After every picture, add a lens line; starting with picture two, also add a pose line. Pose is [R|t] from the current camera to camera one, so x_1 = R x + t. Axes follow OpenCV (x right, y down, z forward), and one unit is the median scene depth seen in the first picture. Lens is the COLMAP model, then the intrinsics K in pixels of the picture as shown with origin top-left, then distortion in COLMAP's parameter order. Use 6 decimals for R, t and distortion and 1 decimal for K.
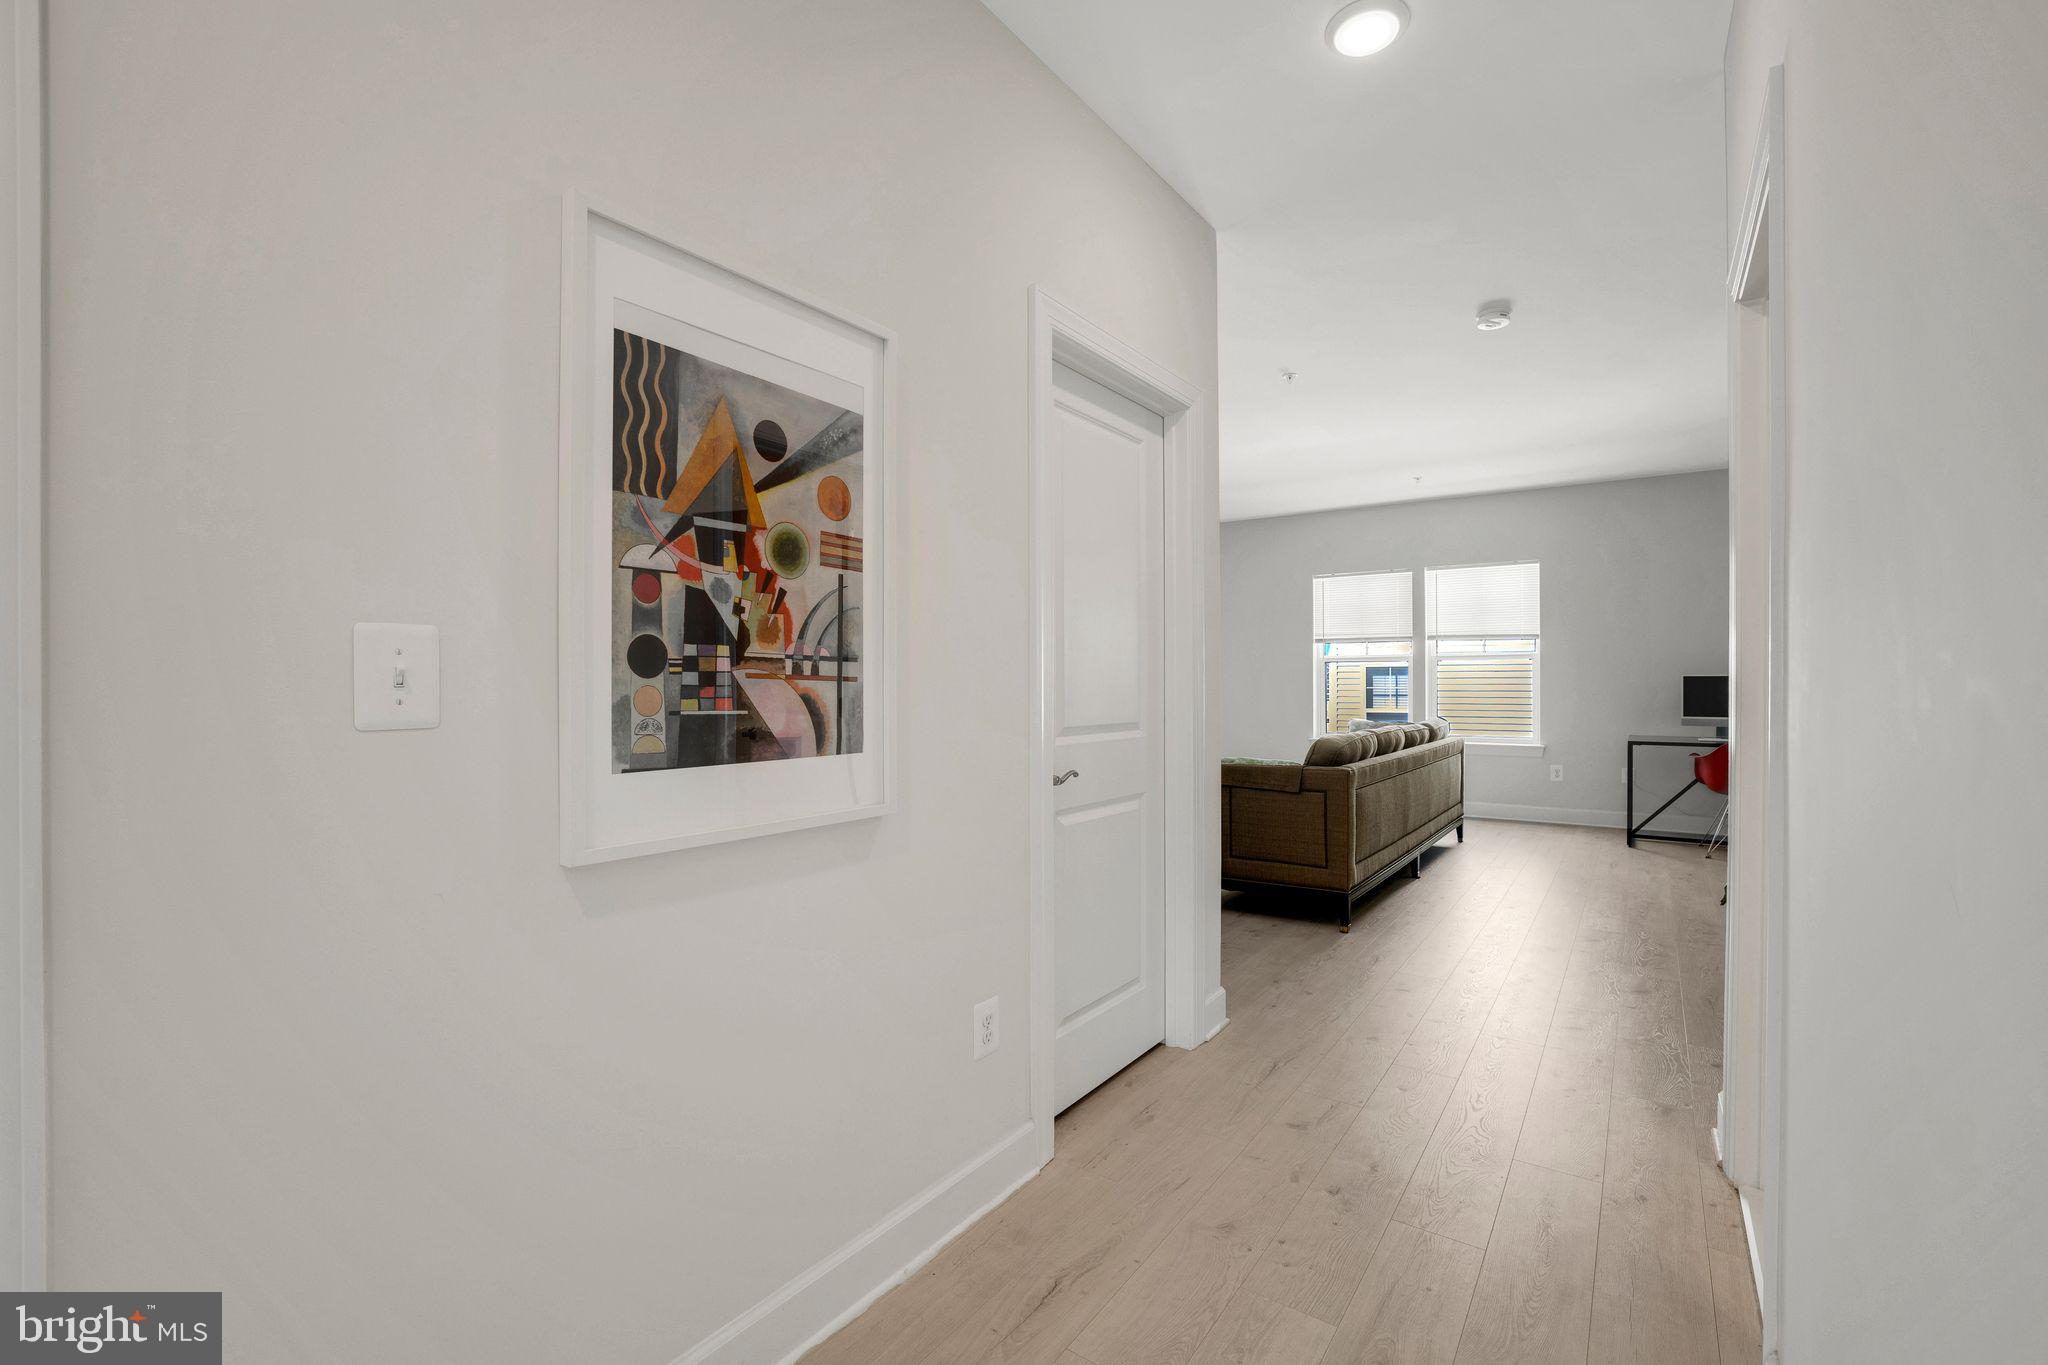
lens RADIAL K [[867.0, 0, 1024.0], [0, 867.0, 682.5], [0, 0, 1]] dist [-0.000680, 0.000039]
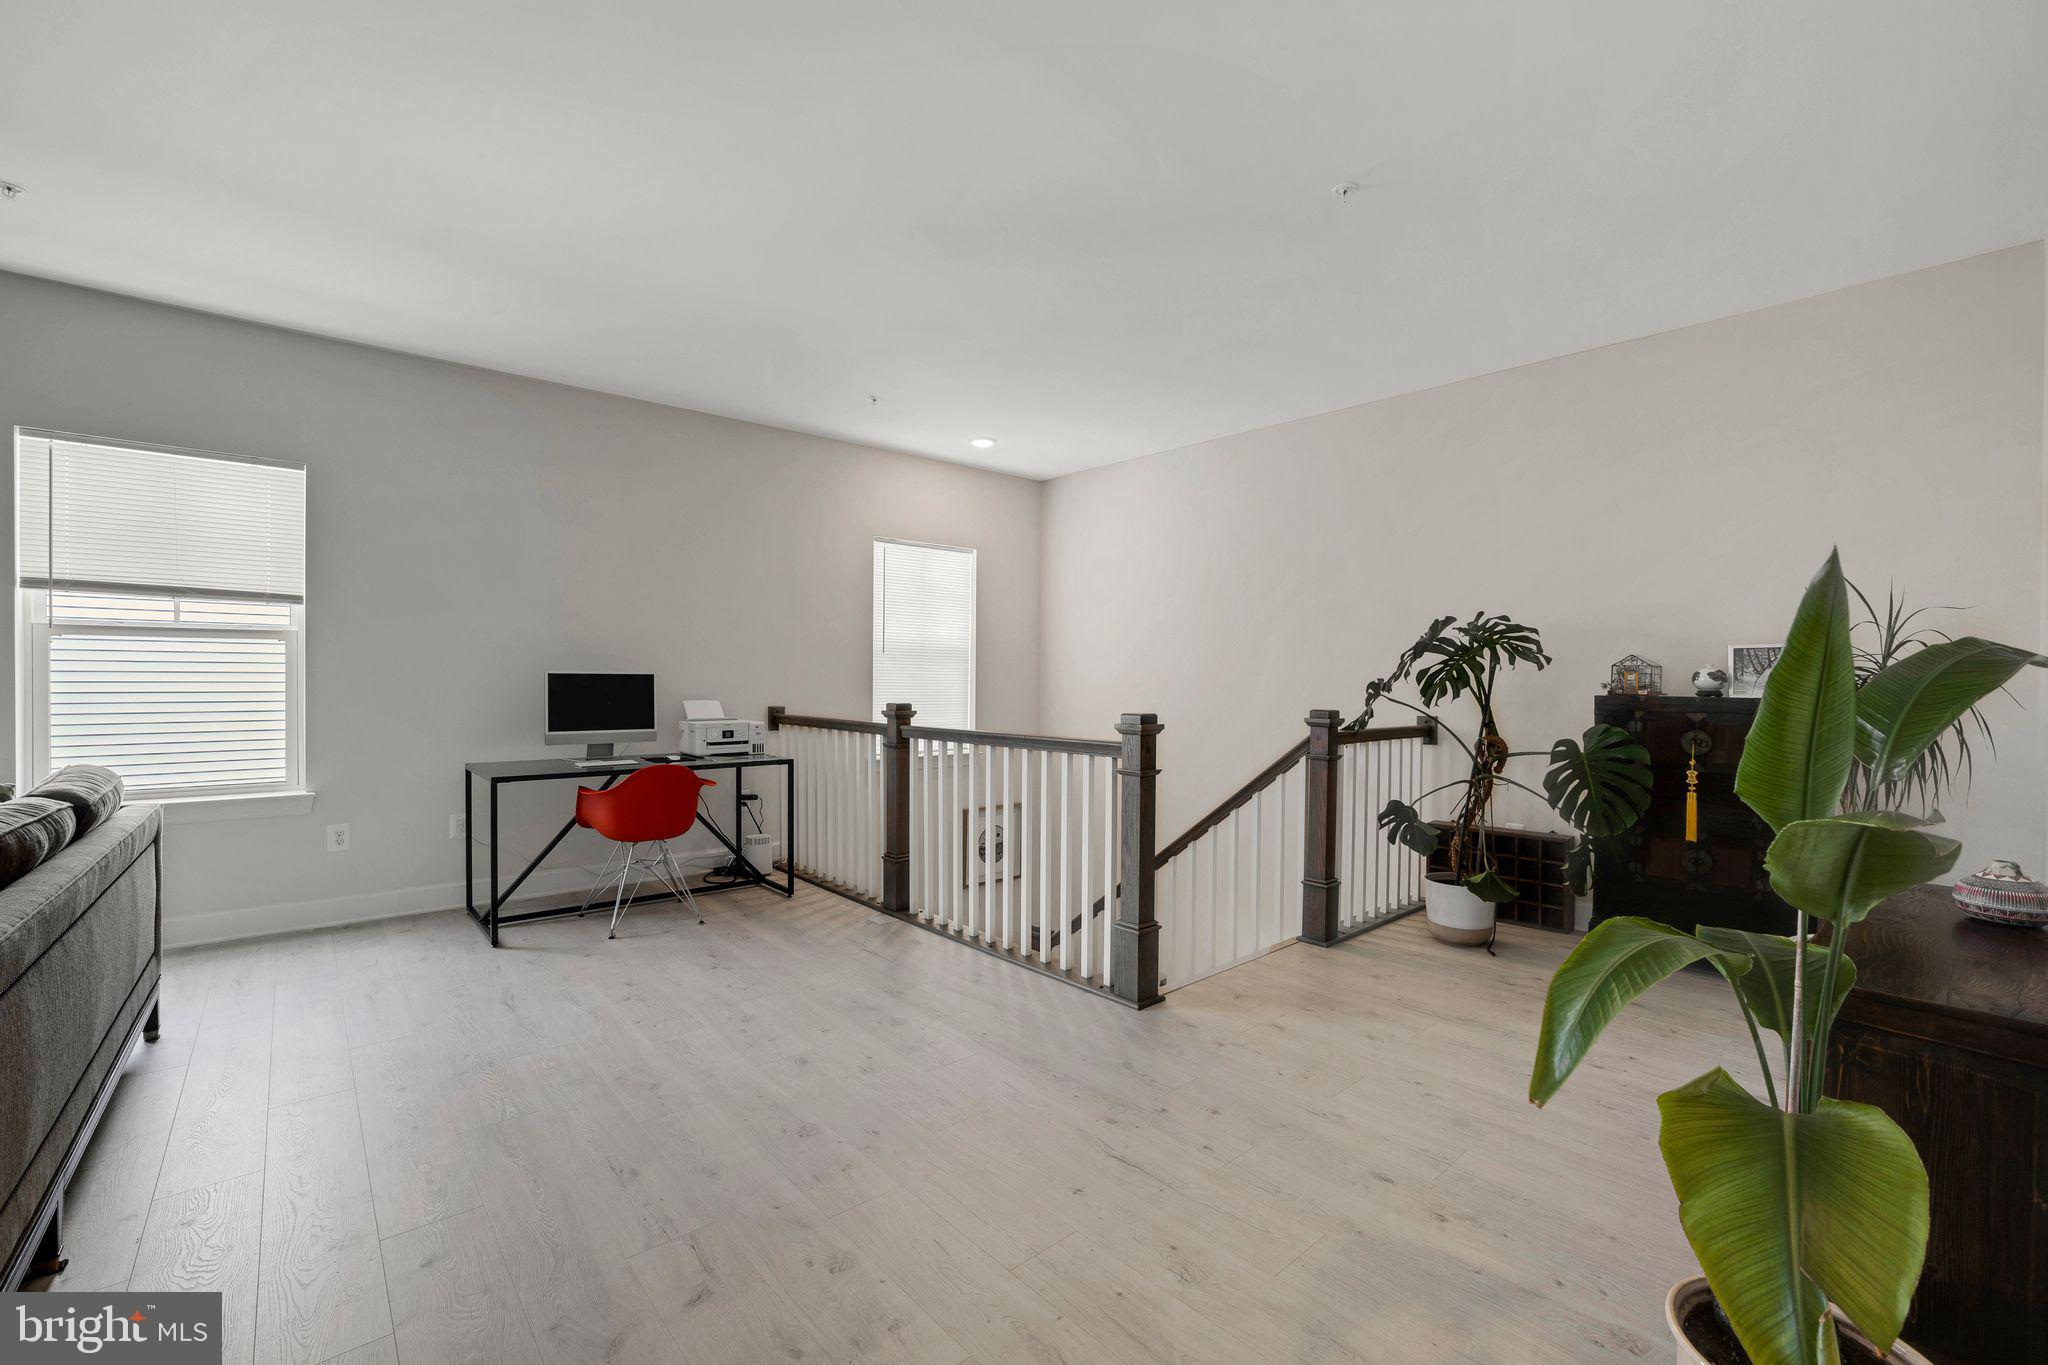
lens RADIAL K [[842.0, 0, 1024.0], [0, 842.0, 682.5], [0, 0, 1]] dist [-0.000209, -0.000082]
pose [[0.211978, -0.006381, 0.977254, 0.173178], [-0.008544, 0.999928, 0.008382, -0.008991], [-0.977237, -0.010126, 0.211909, 0.465121]]
